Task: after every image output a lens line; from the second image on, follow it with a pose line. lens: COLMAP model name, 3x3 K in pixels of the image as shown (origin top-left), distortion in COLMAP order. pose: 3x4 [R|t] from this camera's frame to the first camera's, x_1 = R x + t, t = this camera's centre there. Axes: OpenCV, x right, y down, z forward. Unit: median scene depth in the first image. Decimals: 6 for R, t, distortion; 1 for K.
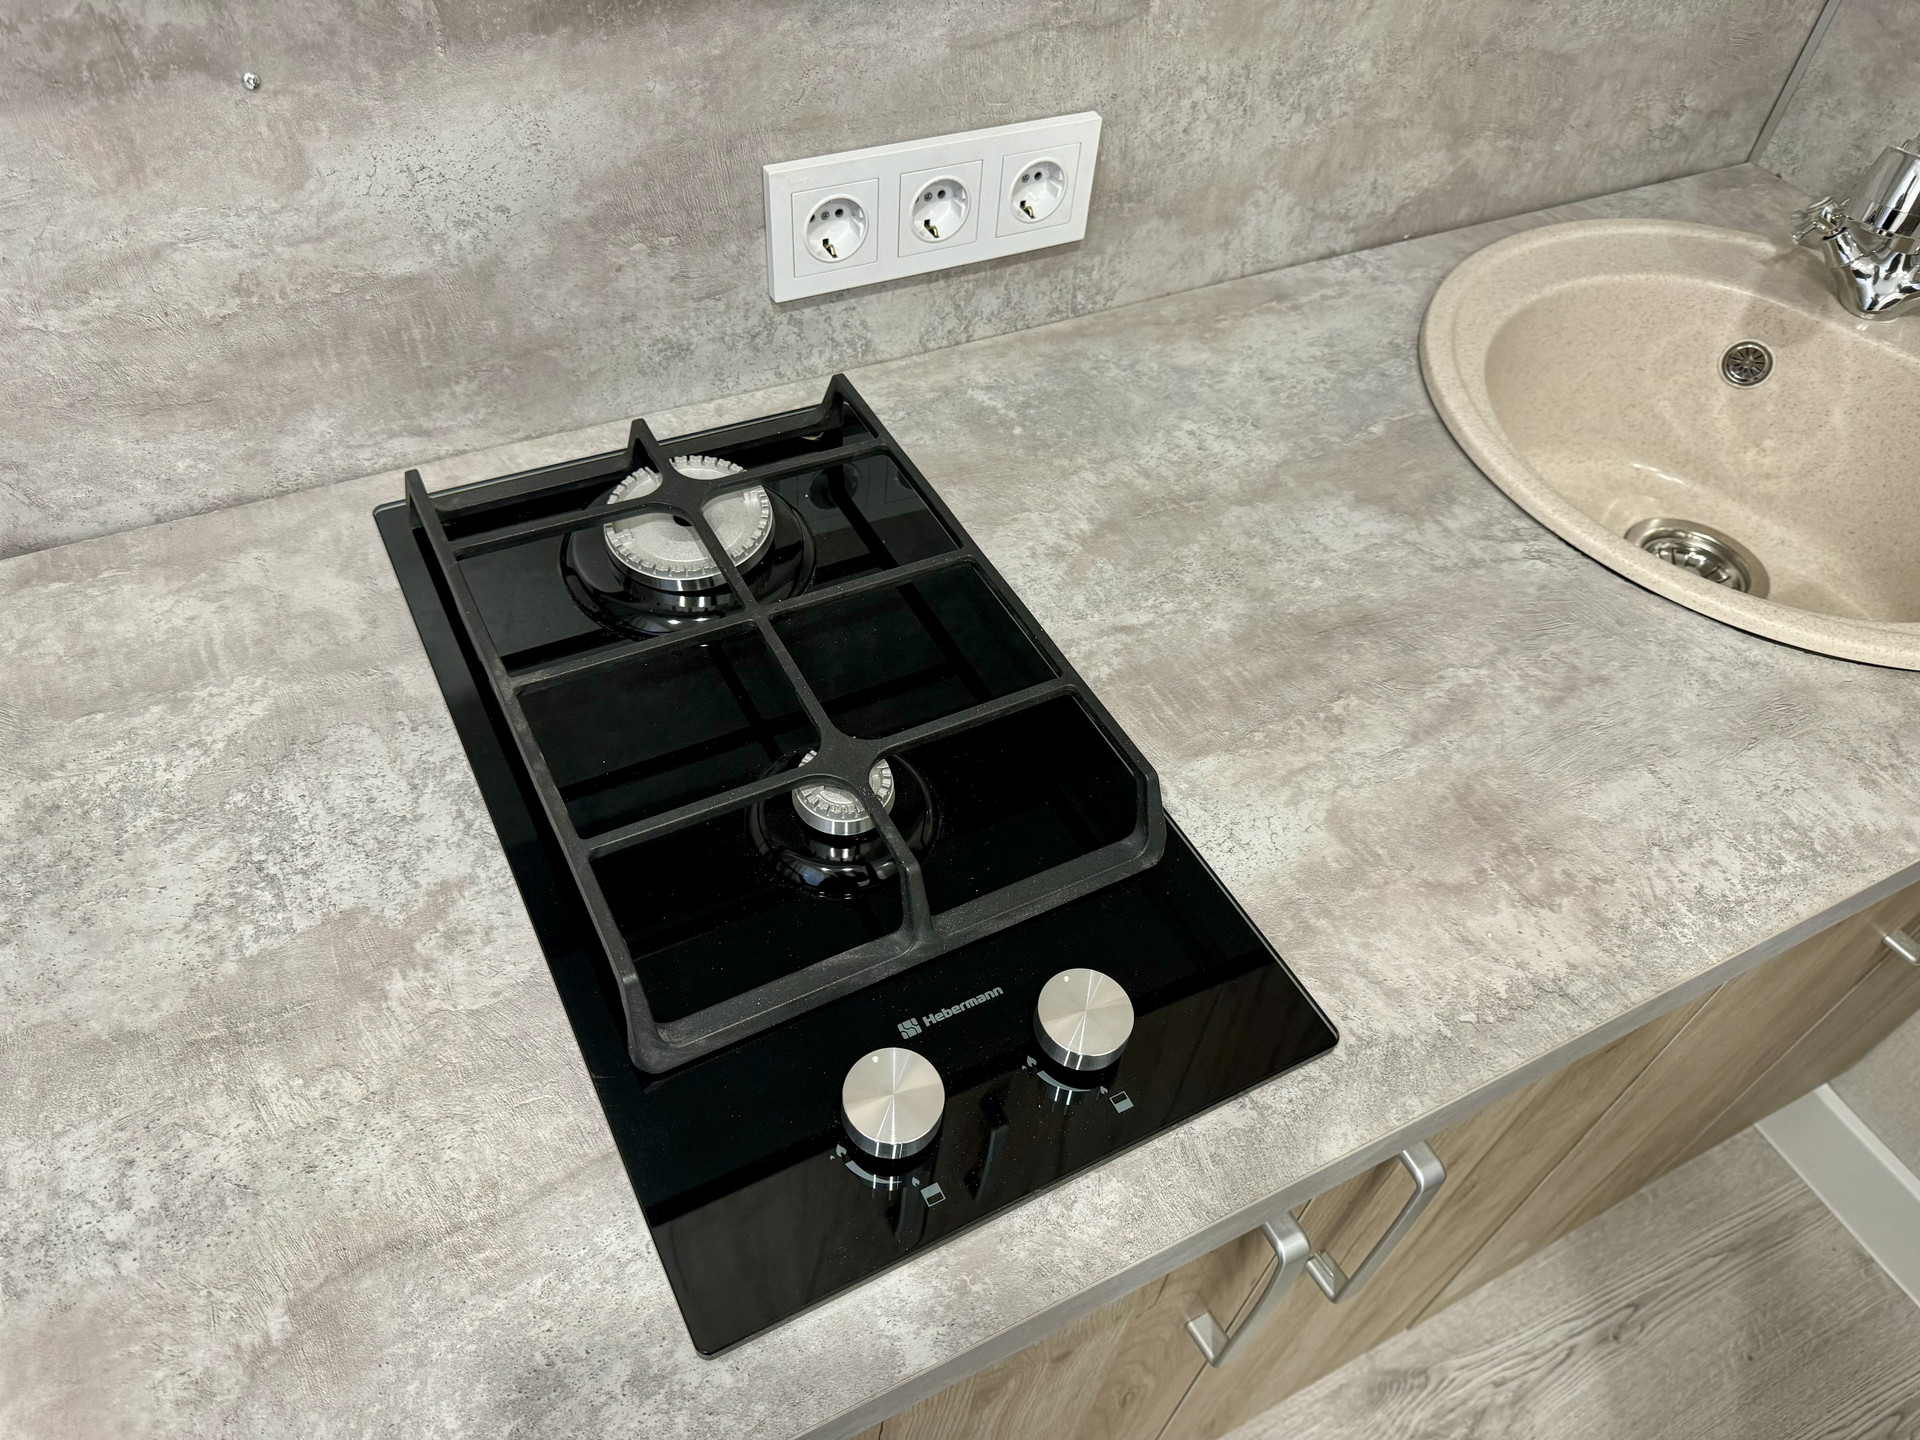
lens RADIAL K [[1382.5, 0, 953.3], [0, 1382.5, 718.3], [0, 0, 1]] dist [-0.002897, -0.007655]
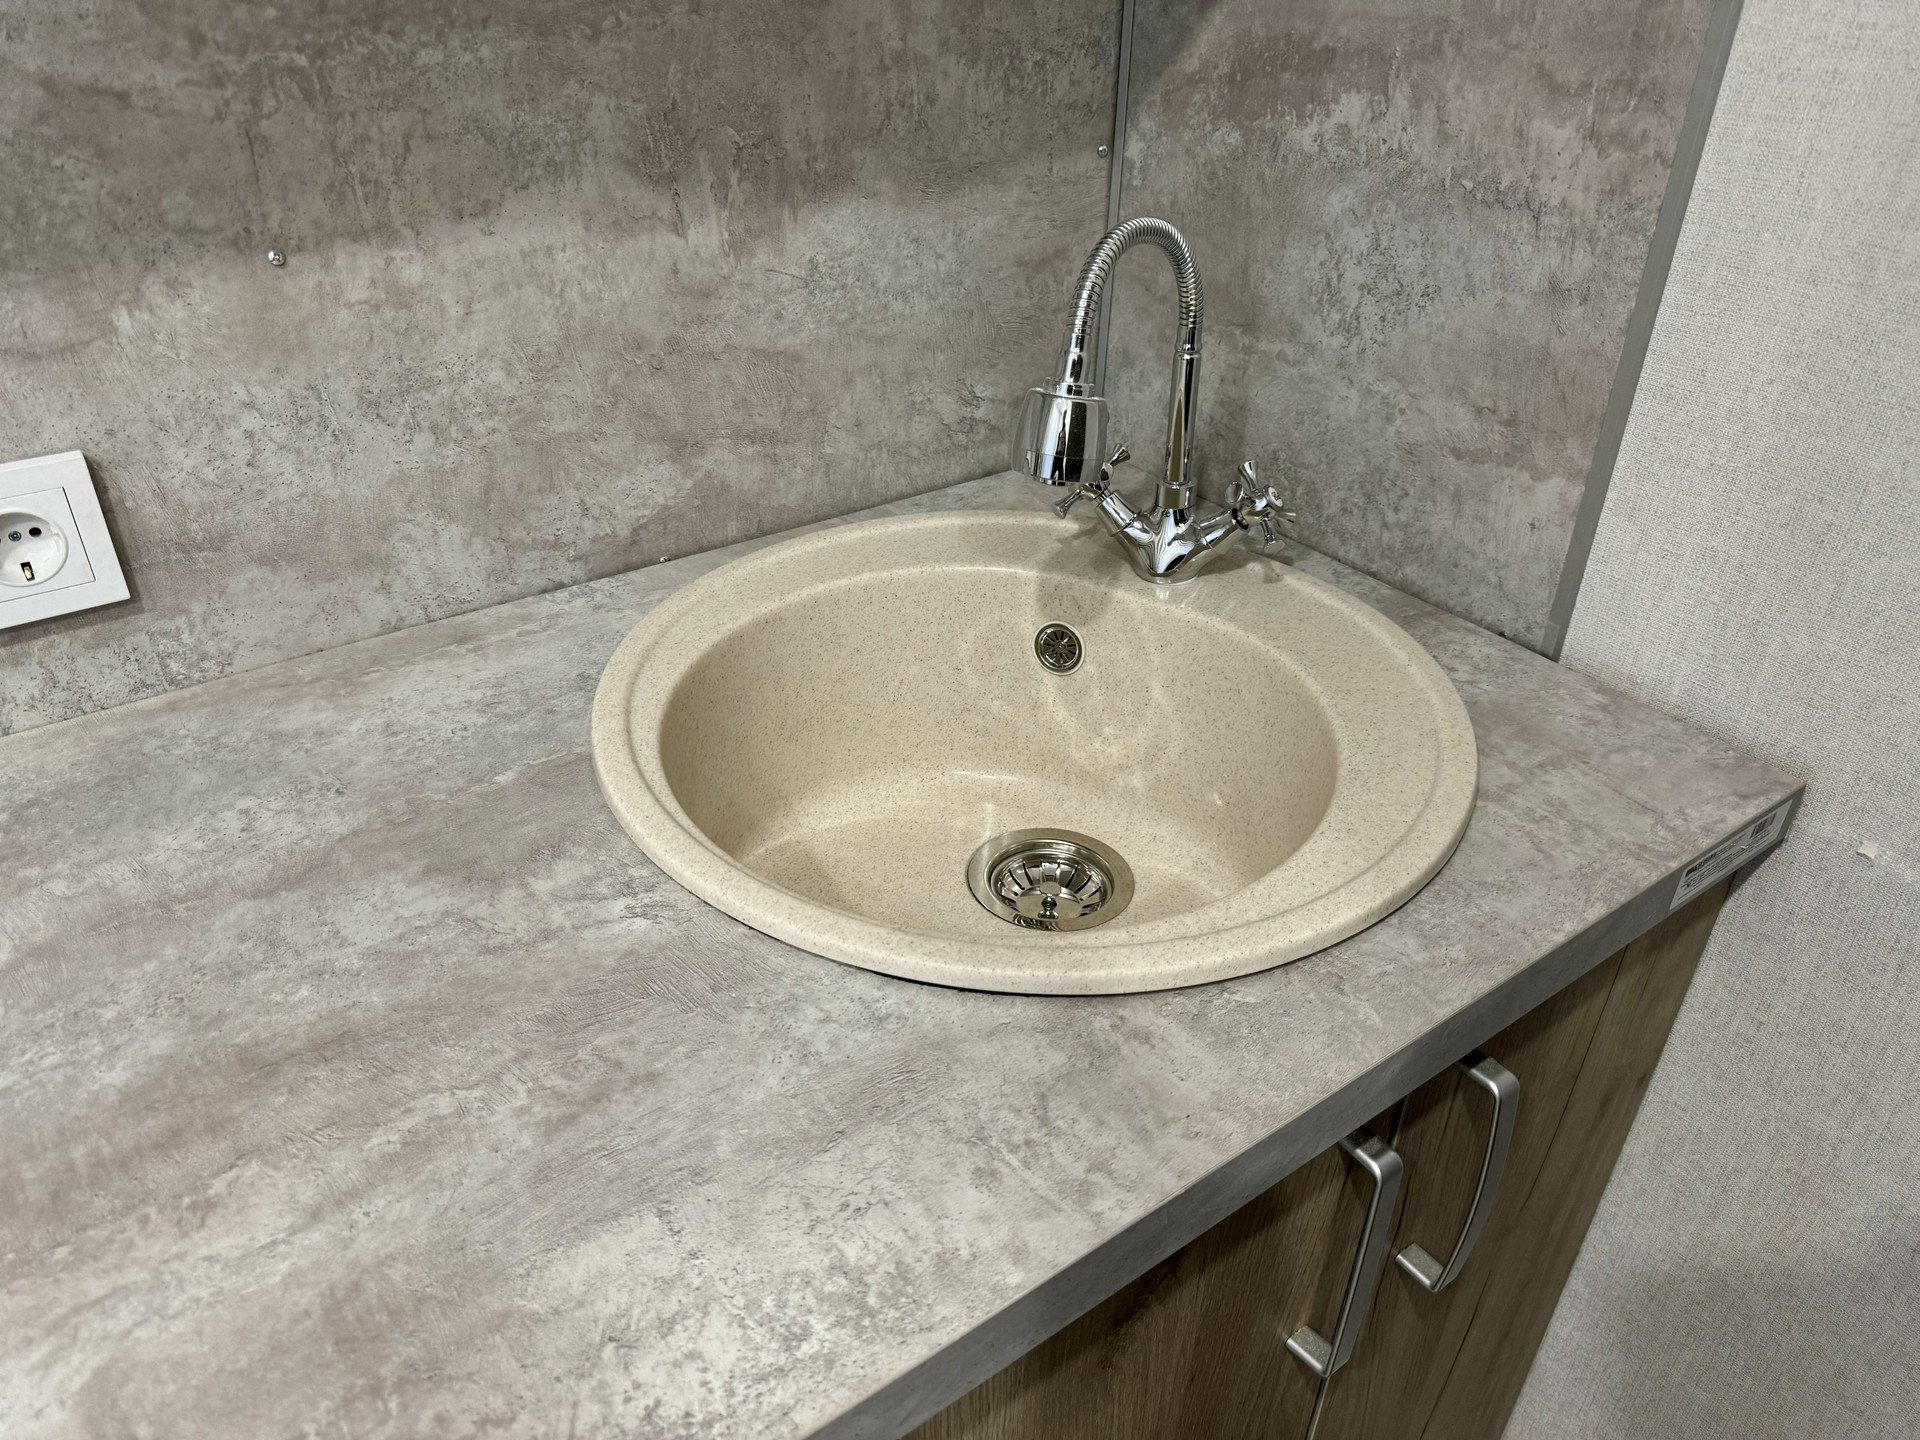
lens RADIAL K [[1349.0, 0, 955.9], [0, 1349.0, 728.7], [0, 0, 1]] dist [0.138068, -0.279617]
pose [[0.986647, -0.126906, 0.102088, 0.555668], [0.149087, 0.956074, -0.252381, 0.001886], [-0.065575, 0.264231, 0.962228, 0.245785]]
